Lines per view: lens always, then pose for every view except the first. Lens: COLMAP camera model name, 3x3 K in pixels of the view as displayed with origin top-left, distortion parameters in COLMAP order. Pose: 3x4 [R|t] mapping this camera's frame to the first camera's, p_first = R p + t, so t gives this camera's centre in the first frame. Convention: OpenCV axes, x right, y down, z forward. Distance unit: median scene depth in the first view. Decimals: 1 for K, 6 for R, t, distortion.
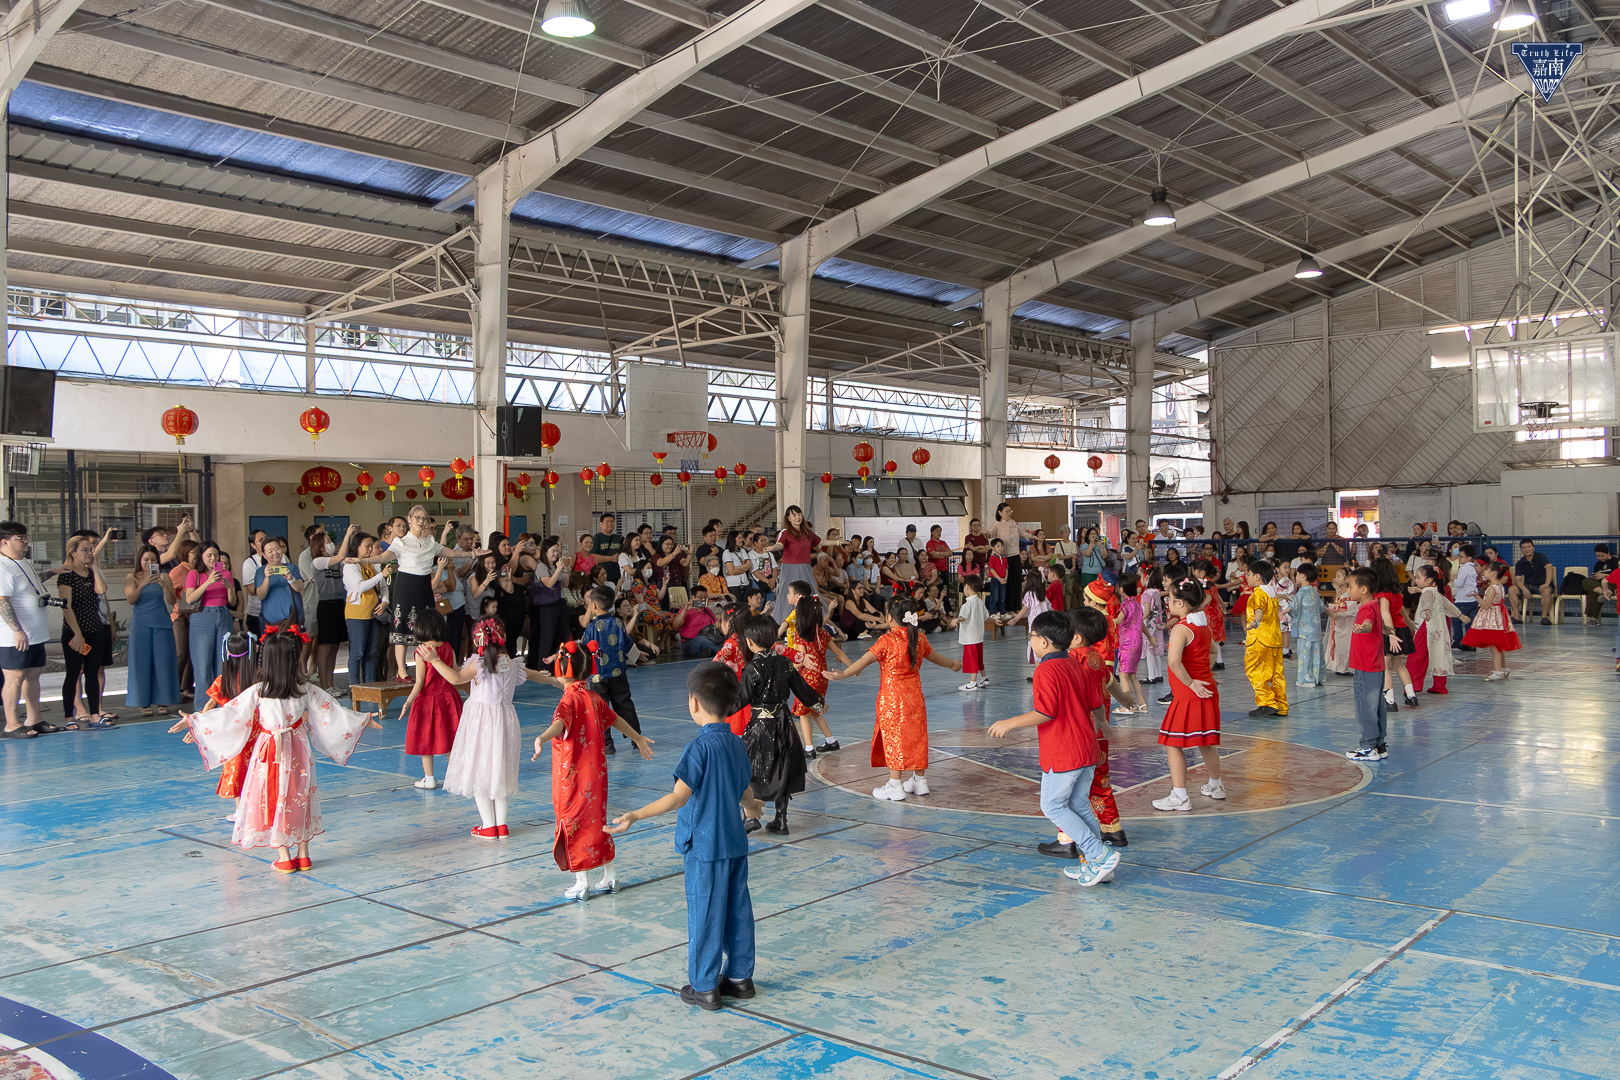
lens RADIAL K [[1409.7, 0, 810.0], [0, 1409.7, 540.0], [0, 0, 1]] dist [-0.006686, -0.004417]
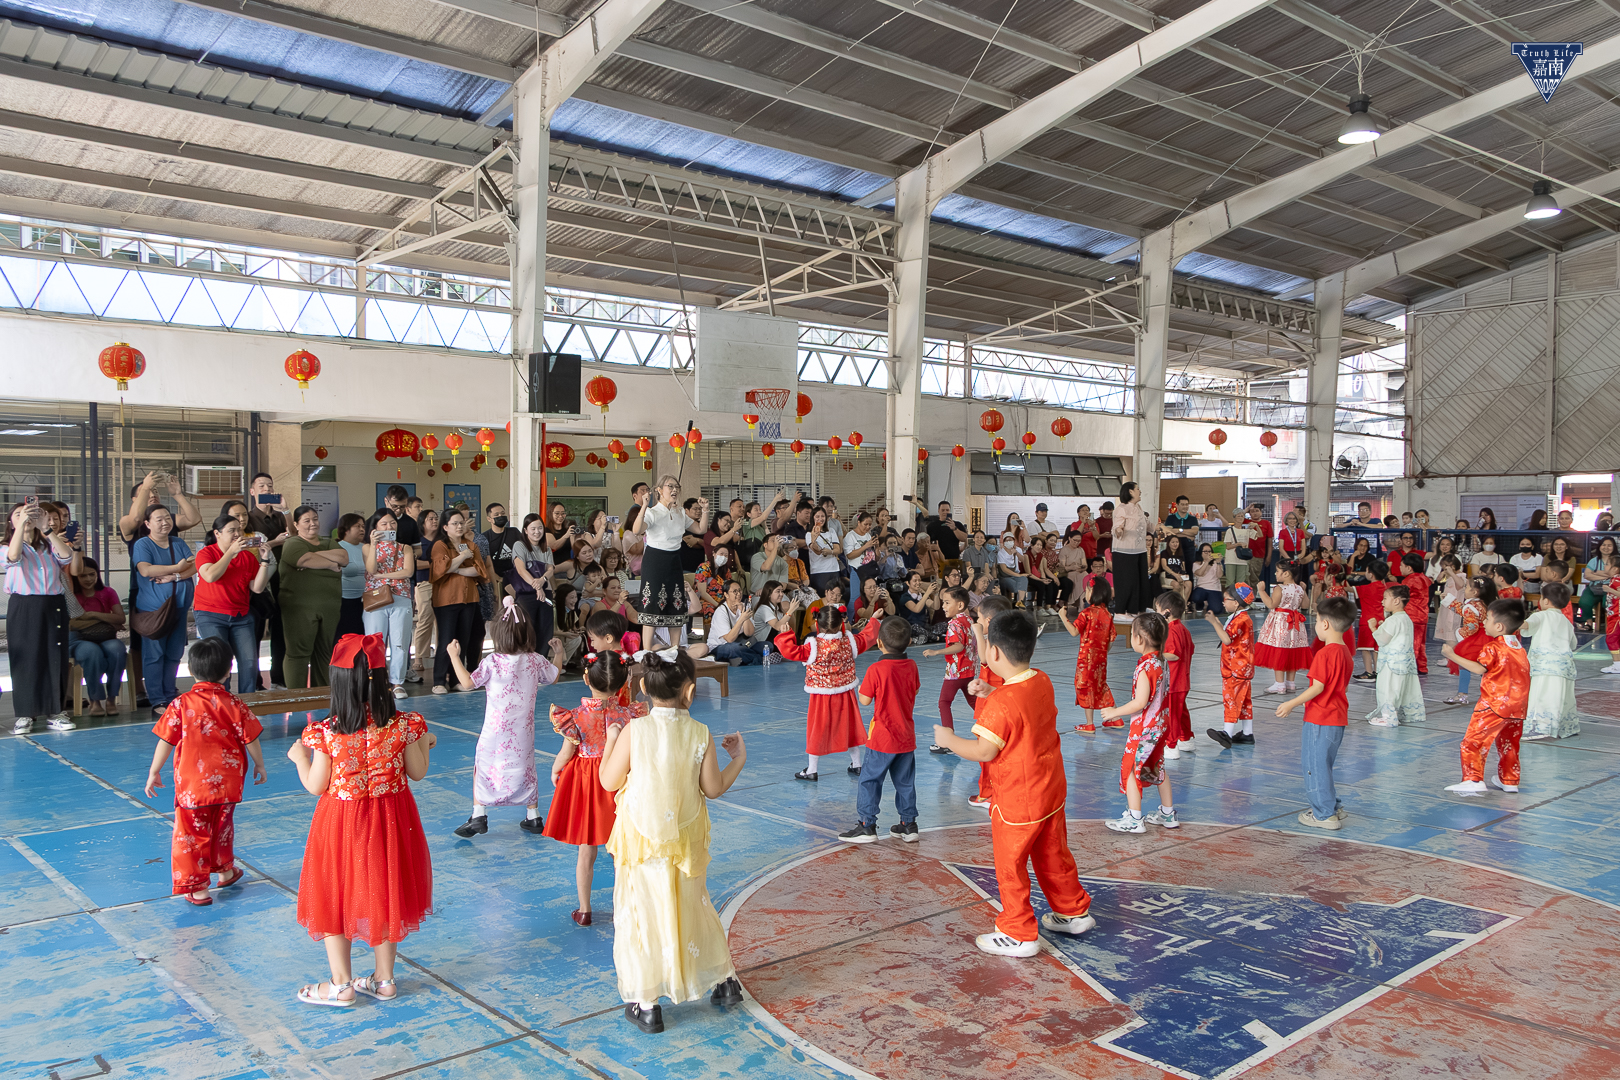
lens RADIAL K [[1329.1, 0, 807.1], [0, 1329.1, 545.3], [0, 0, 1]] dist [0.035905, -0.030363]
pose [[0.990637, 0.023824, -0.134430, 0.035098], [-0.020867, 0.999509, 0.023364, -0.001769], [0.134921, -0.020341, 0.990648, 0.154327]]
